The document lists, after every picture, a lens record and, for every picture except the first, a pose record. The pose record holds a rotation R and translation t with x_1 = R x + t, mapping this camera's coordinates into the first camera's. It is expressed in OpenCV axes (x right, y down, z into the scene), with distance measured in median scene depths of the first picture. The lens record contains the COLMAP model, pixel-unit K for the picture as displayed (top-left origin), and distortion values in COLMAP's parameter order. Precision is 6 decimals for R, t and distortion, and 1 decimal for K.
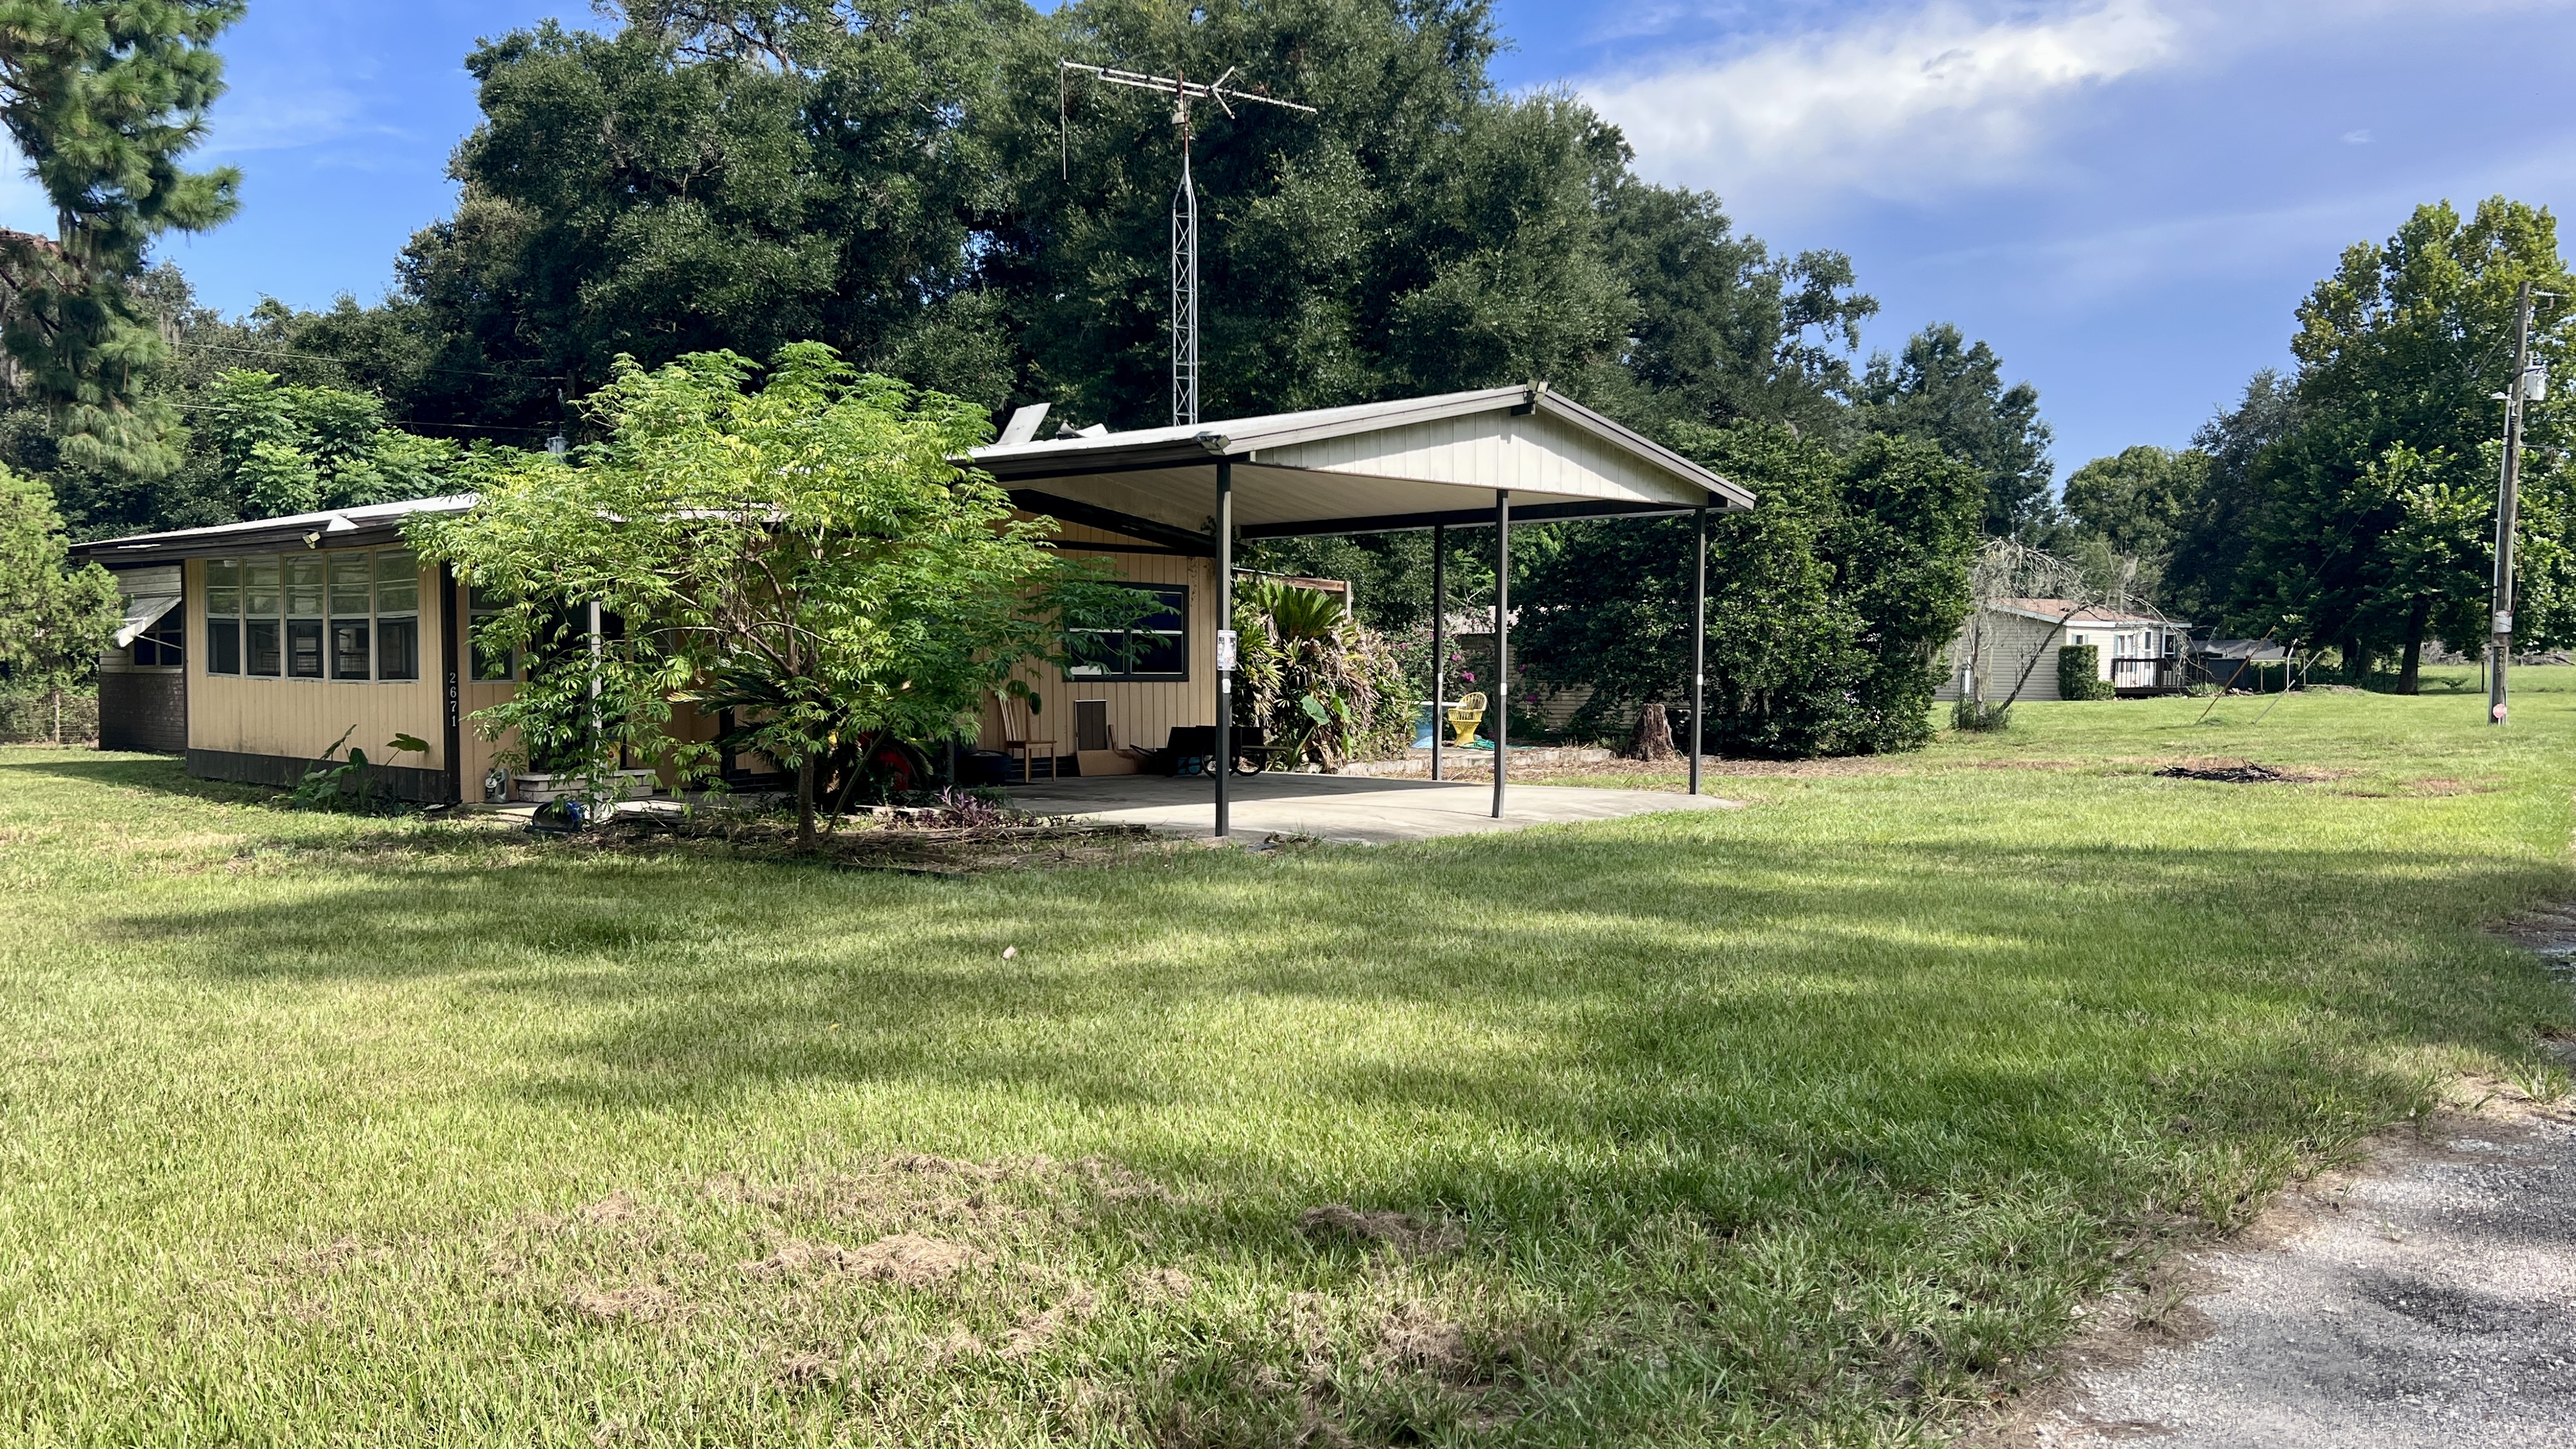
lens RADIAL K [[1957.1, 0, 1209.7], [0, 1957.1, 726.2], [0, 0, 1]] dist [0.027666, -0.045487]
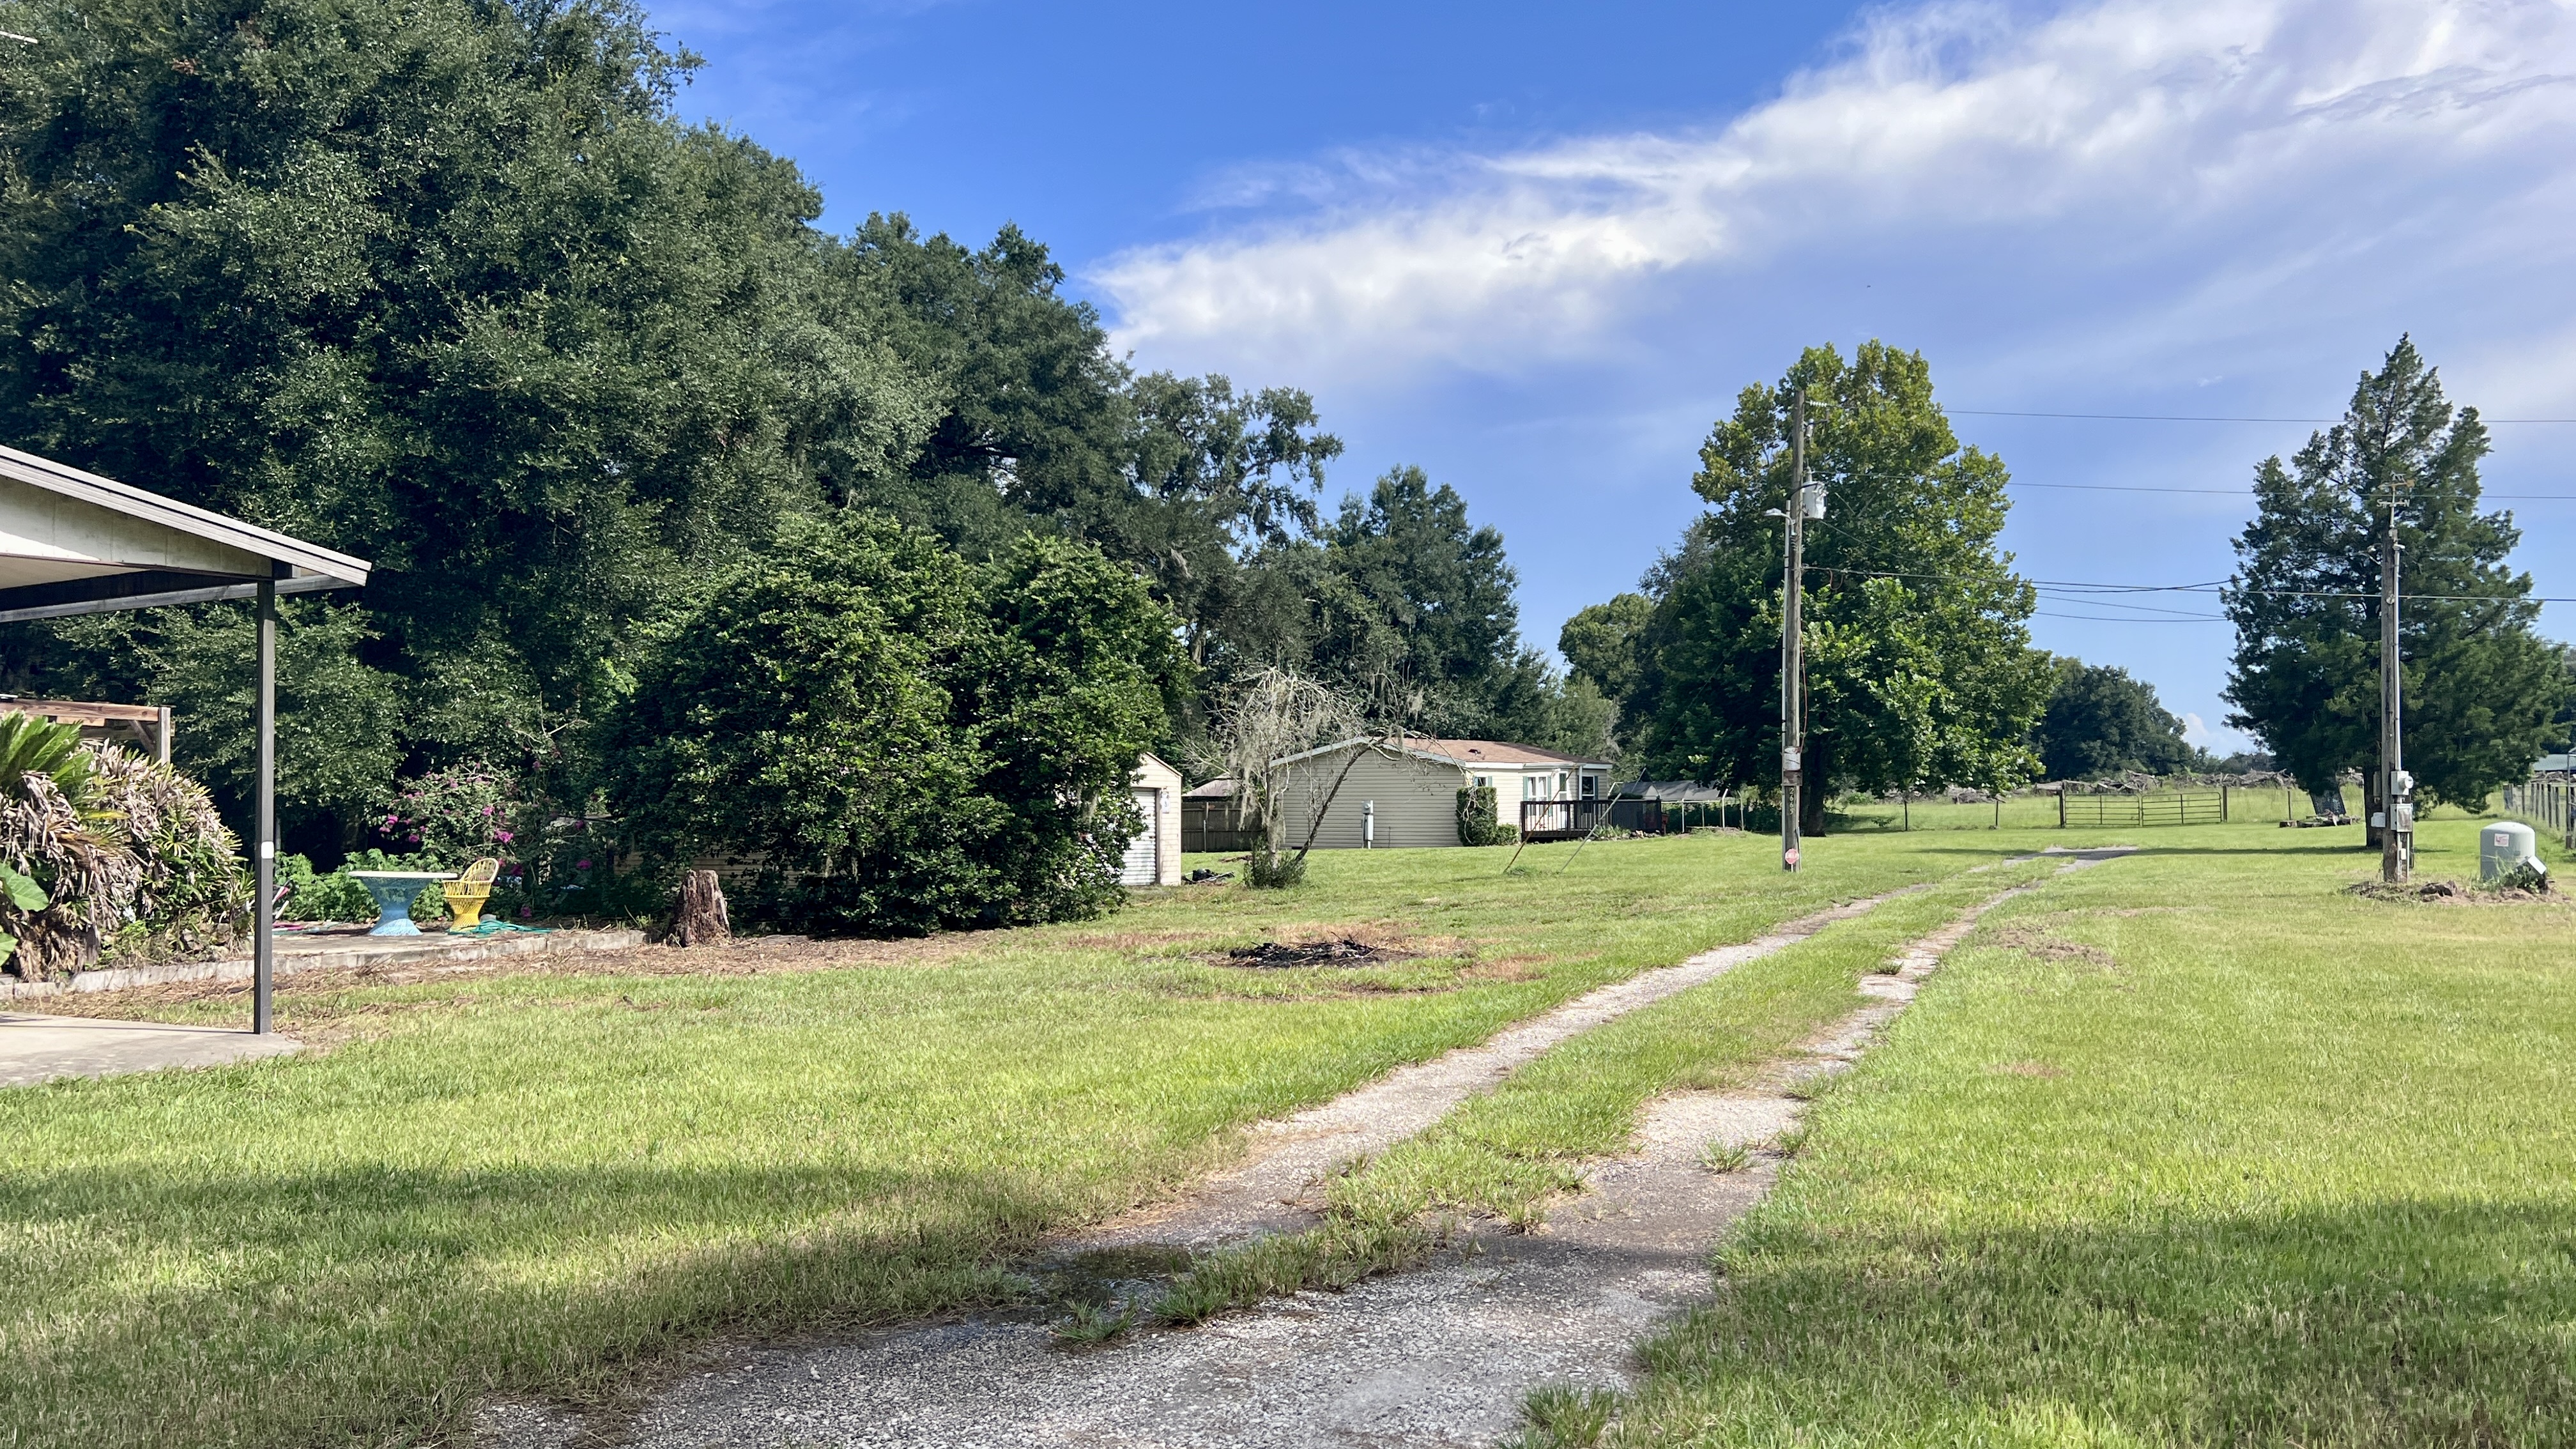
lens RADIAL K [[1957.1, 0, 1263.2], [0, 1957.1, 788.6], [0, 0, 1]] dist [0.027666, -0.045487]
pose [[0.977023, -0.013409, 0.212709, 0.125512], [0.023209, 0.998778, -0.043642, -0.002084], [-0.211864, 0.047576, 0.976140, 0.086815]]
